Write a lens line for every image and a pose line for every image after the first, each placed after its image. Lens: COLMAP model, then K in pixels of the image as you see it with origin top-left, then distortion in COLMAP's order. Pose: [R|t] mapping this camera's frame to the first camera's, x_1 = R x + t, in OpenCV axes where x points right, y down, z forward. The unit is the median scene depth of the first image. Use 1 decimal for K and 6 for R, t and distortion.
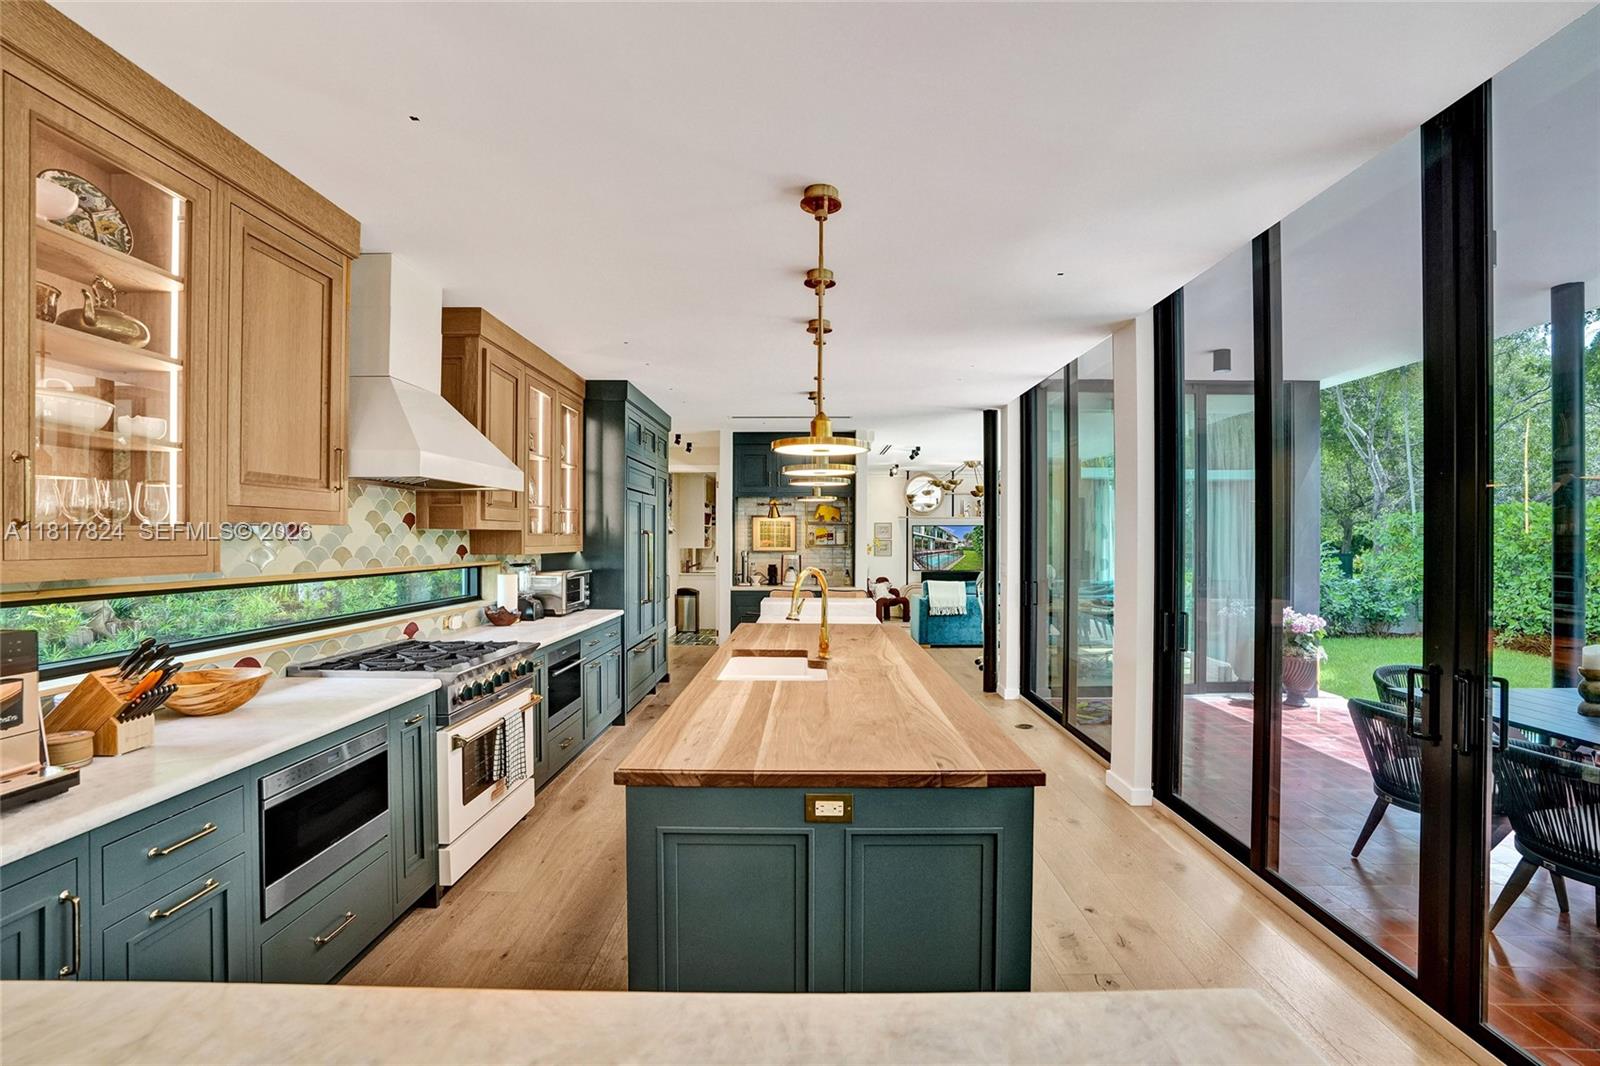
lens RADIAL K [[760.6, 0, 797.6], [0, 760.6, 536.6], [0, 0, 1]] dist [-0.013900, 0.002366]
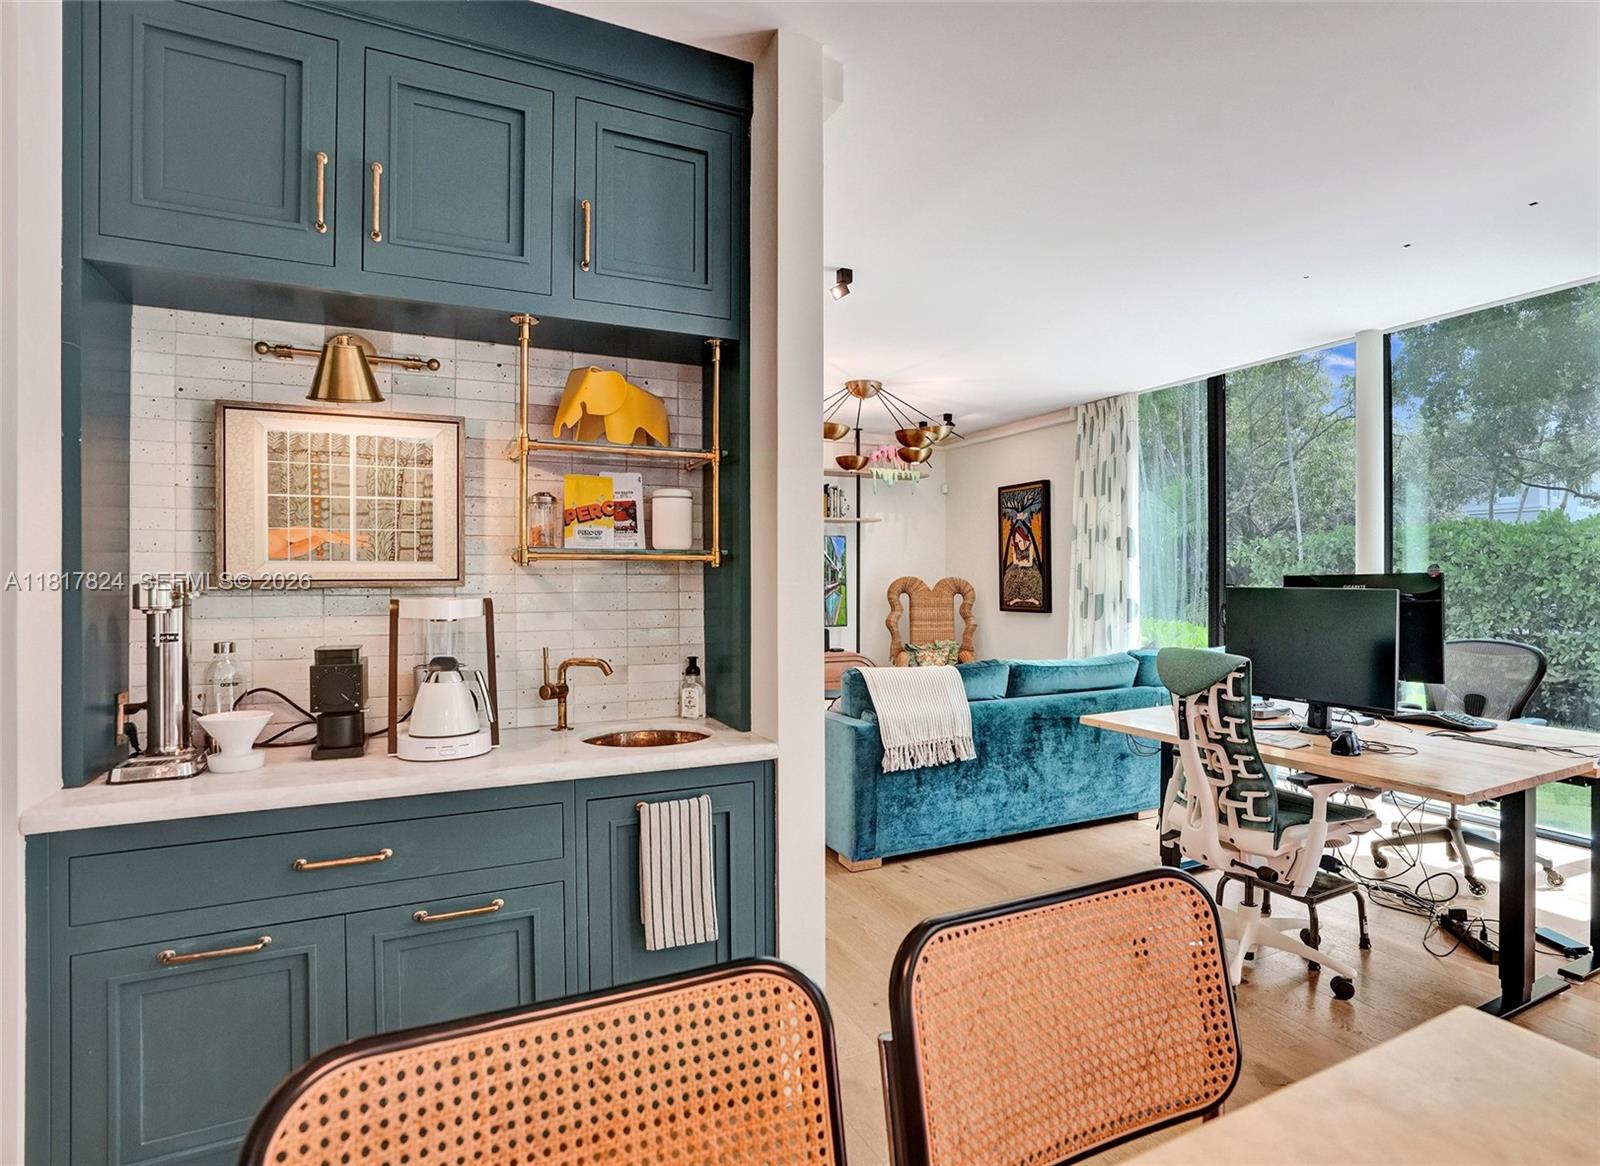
lens RADIAL K [[814.2, 0, 806.2], [0, 814.2, 579.6], [0, 0, 1]] dist [-0.004739, -0.000495]
pose [[0.891426, -0.003142, 0.453156, -0.020106], [0.001002, 0.999987, 0.004963, 0.017901], [-0.453165, -0.003970, 0.891418, 0.751425]]
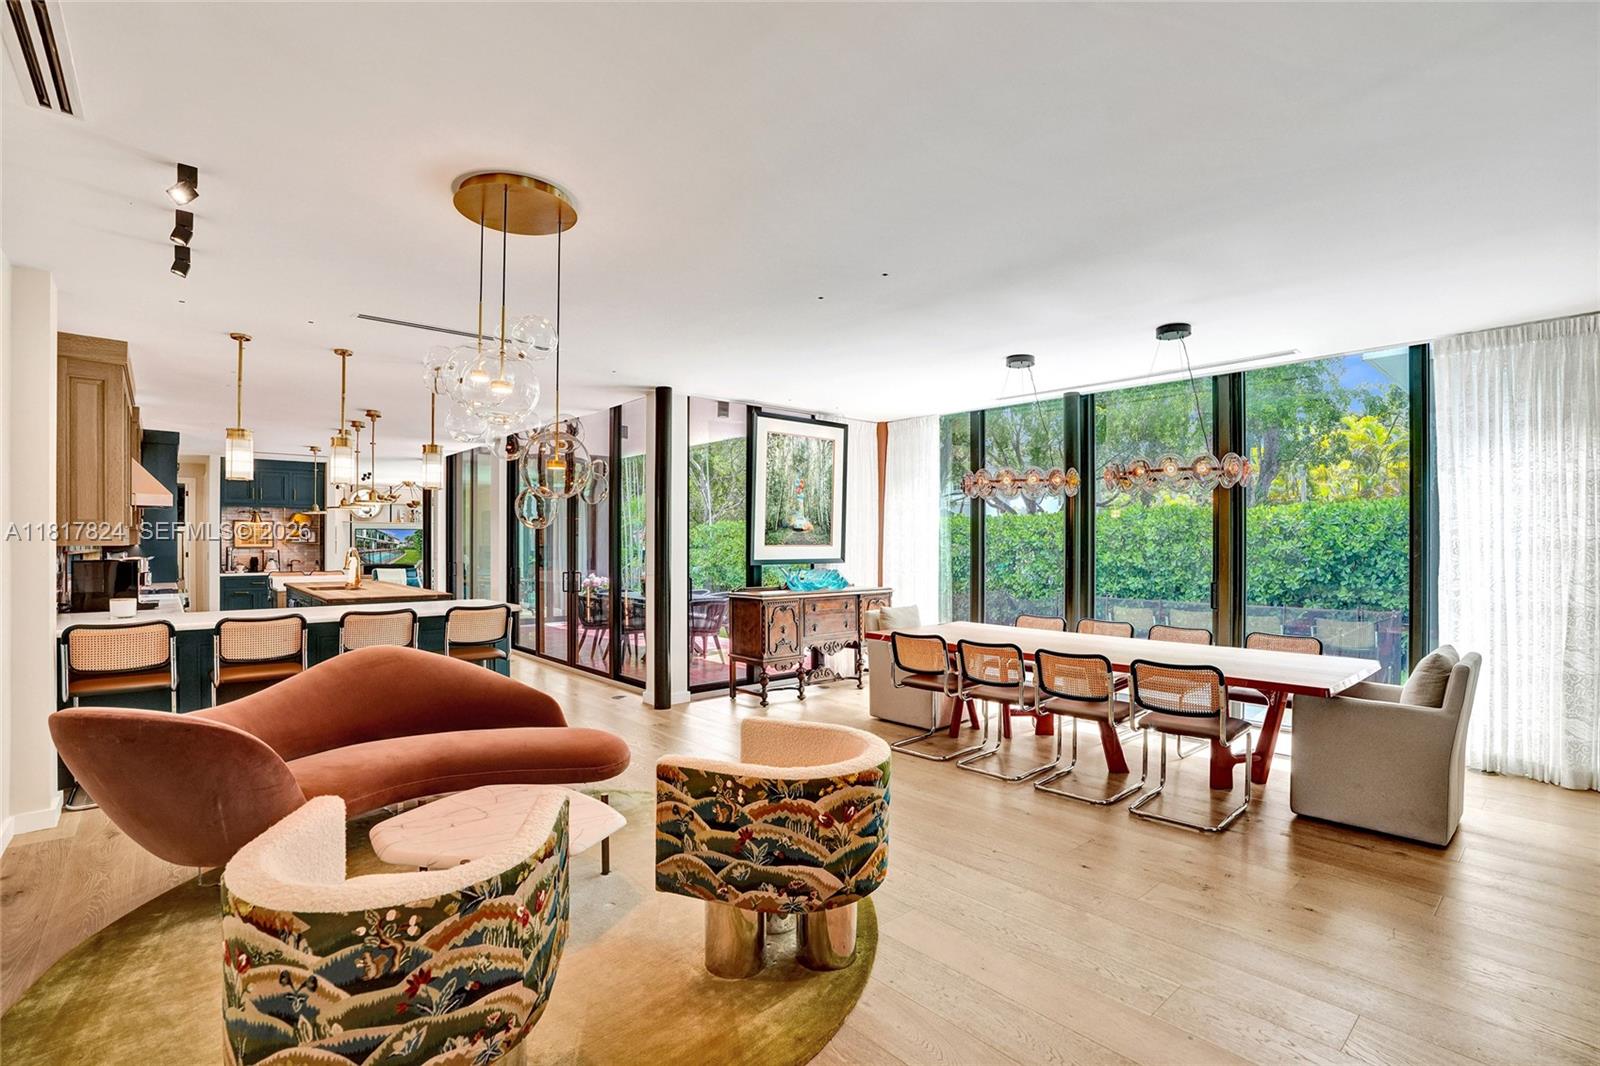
lens RADIAL K [[760.6, 0, 795.4], [0, 760.6, 537.3], [0, 0, 1]] dist [-0.013900, 0.002366]
pose [[0.761065, 0.008289, 0.648623, -0.171591], [-0.004206, 0.999960, -0.007844, 0.007969], [-0.648663, 0.003241, 0.761069, -0.651534]]
